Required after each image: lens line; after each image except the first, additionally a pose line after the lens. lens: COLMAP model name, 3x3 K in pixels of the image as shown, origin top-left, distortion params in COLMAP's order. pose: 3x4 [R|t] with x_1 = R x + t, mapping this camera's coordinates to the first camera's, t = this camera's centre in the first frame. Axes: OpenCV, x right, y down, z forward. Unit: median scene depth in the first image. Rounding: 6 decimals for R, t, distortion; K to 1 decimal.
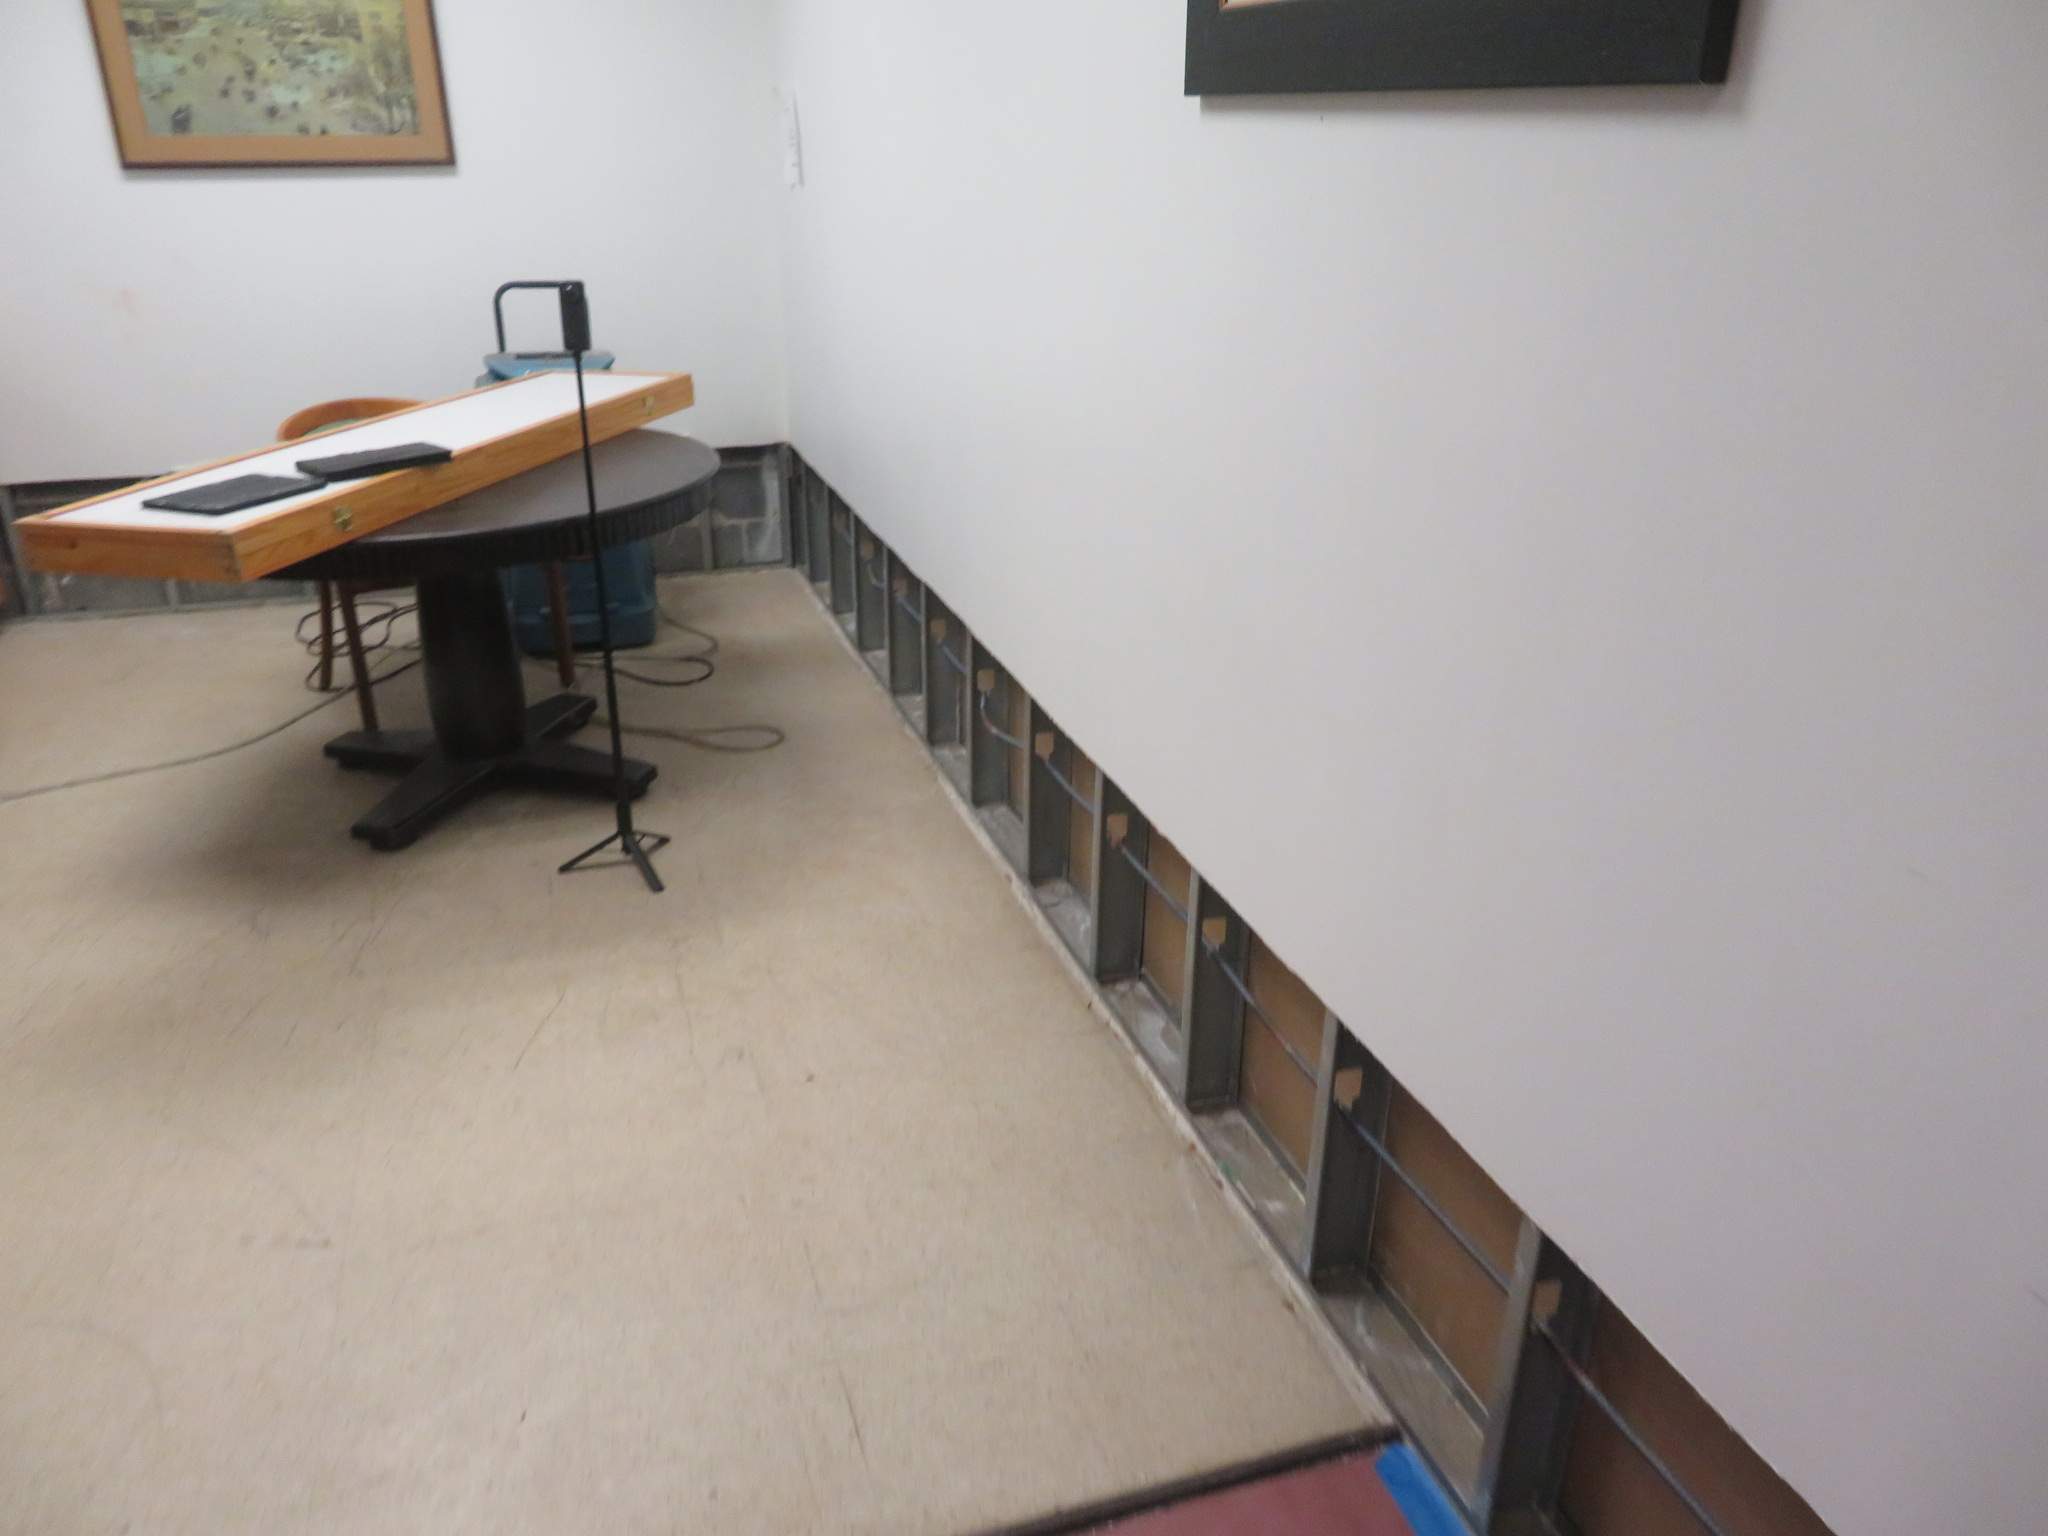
lens RADIAL K [[1462.8, 0, 1023.5], [0, 1462.8, 764.2], [0, 0, 1]] dist [-0.010854, 0.003617]
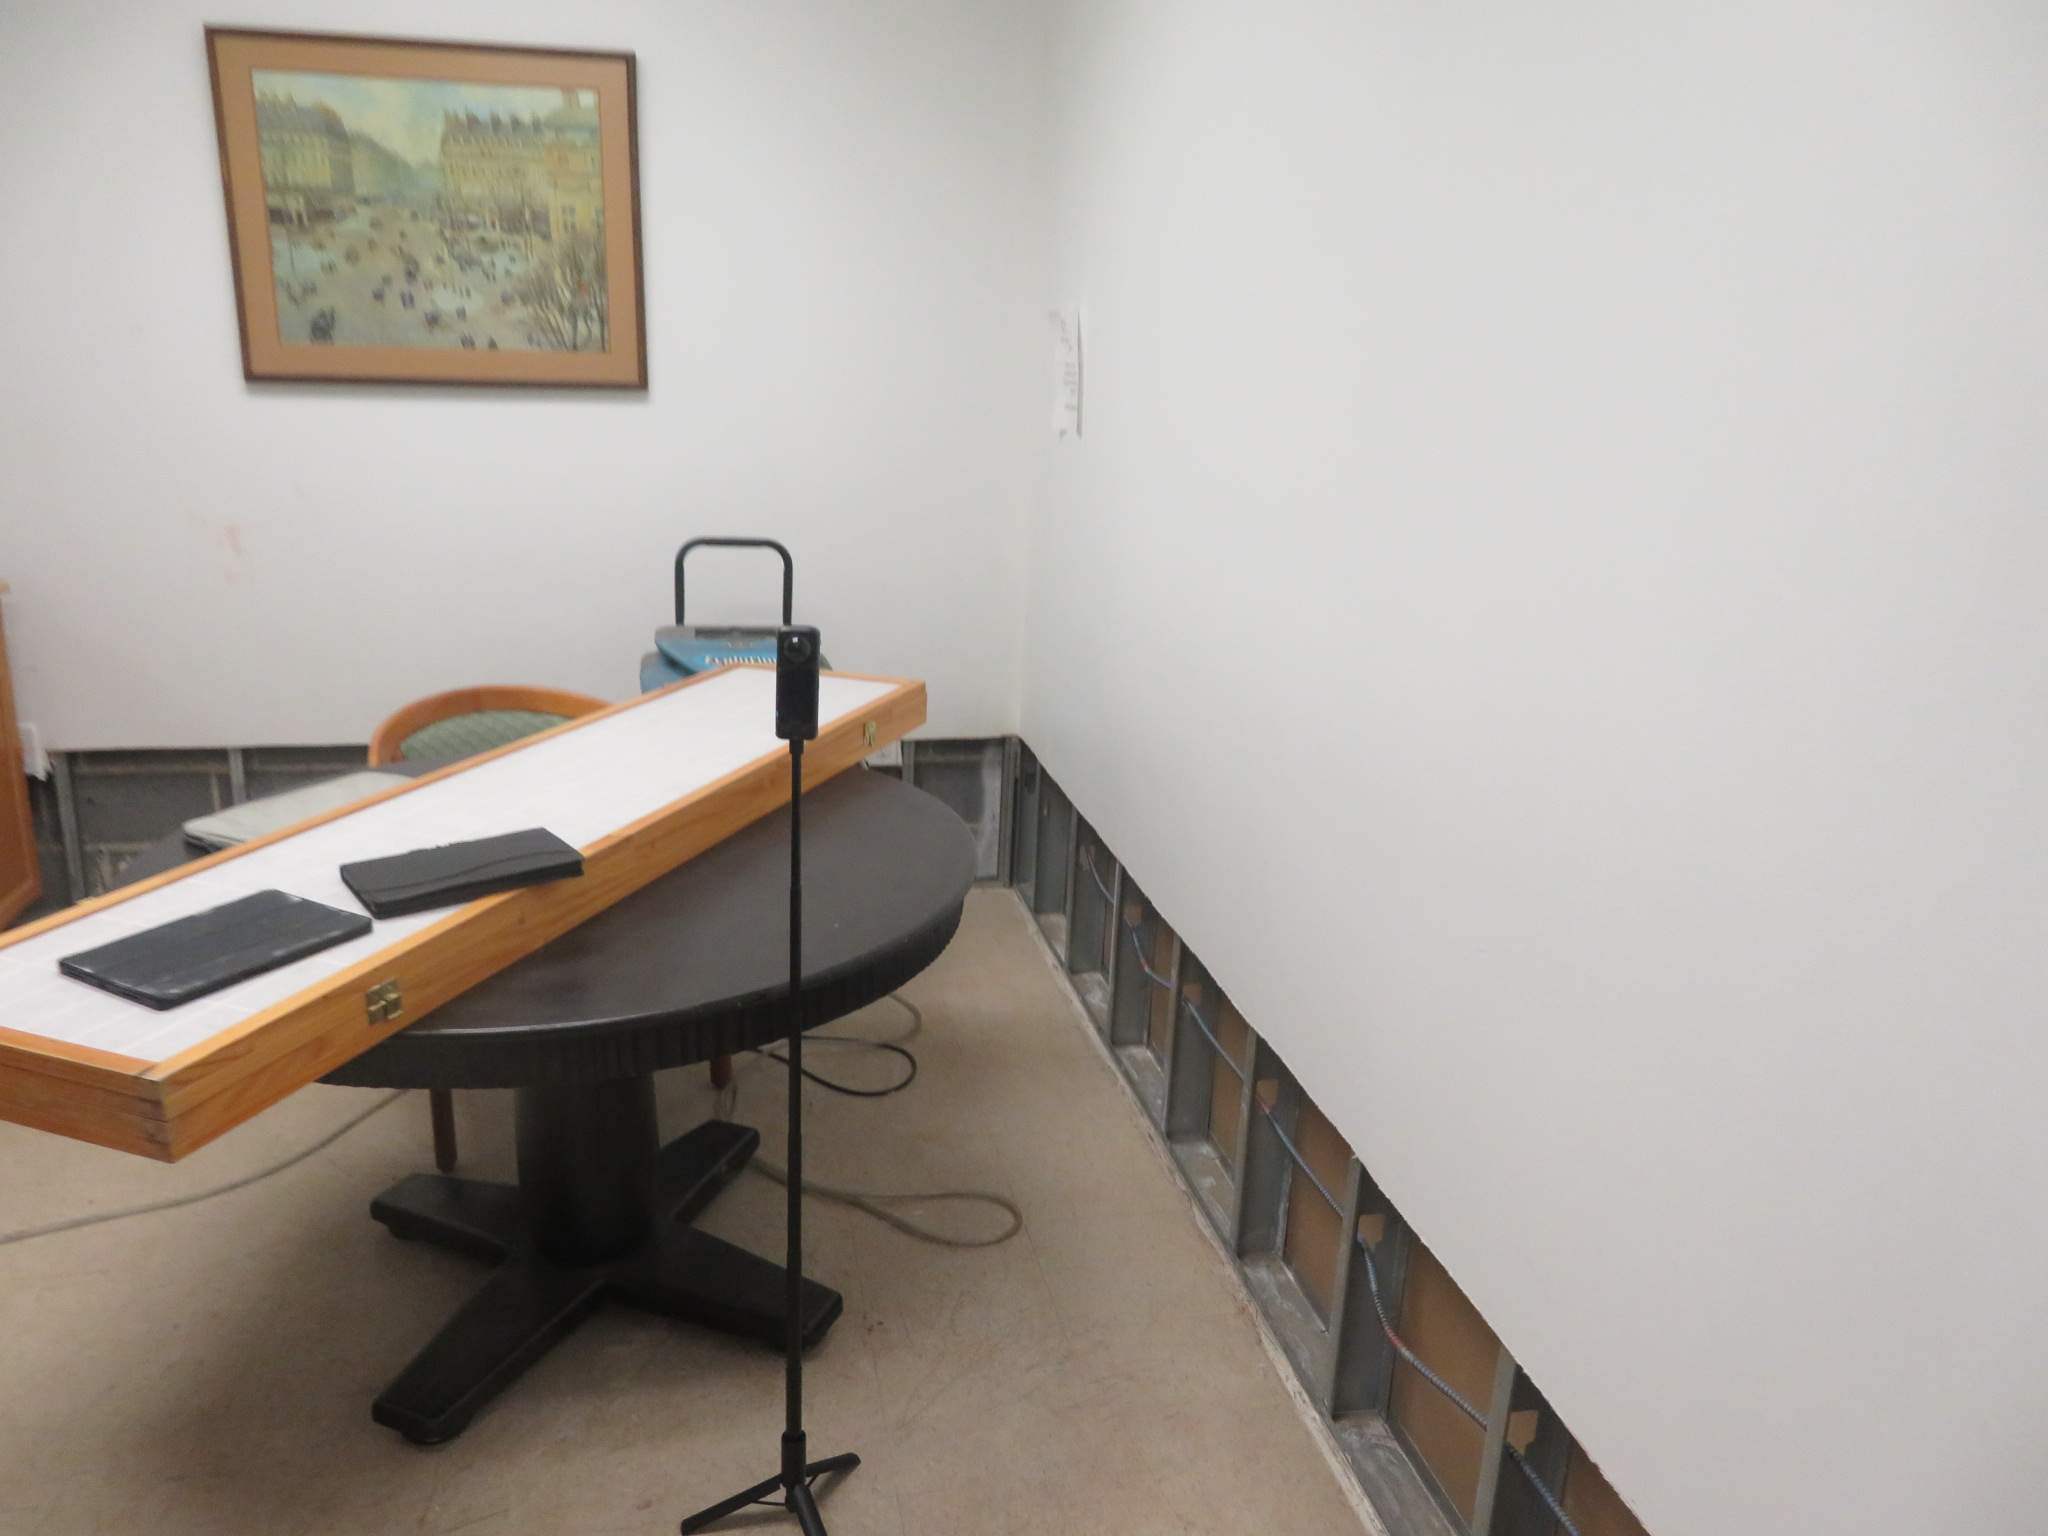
lens RADIAL K [[1462.8, 0, 1021.8], [0, 1462.8, 770.3], [0, 0, 1]] dist [-0.010854, 0.003617]
pose [[0.993209, 0.063343, -0.097592, -0.098911], [-0.074928, 0.989940, -0.120019, -0.130326], [0.089008, 0.126517, 0.987963, 0.266163]]
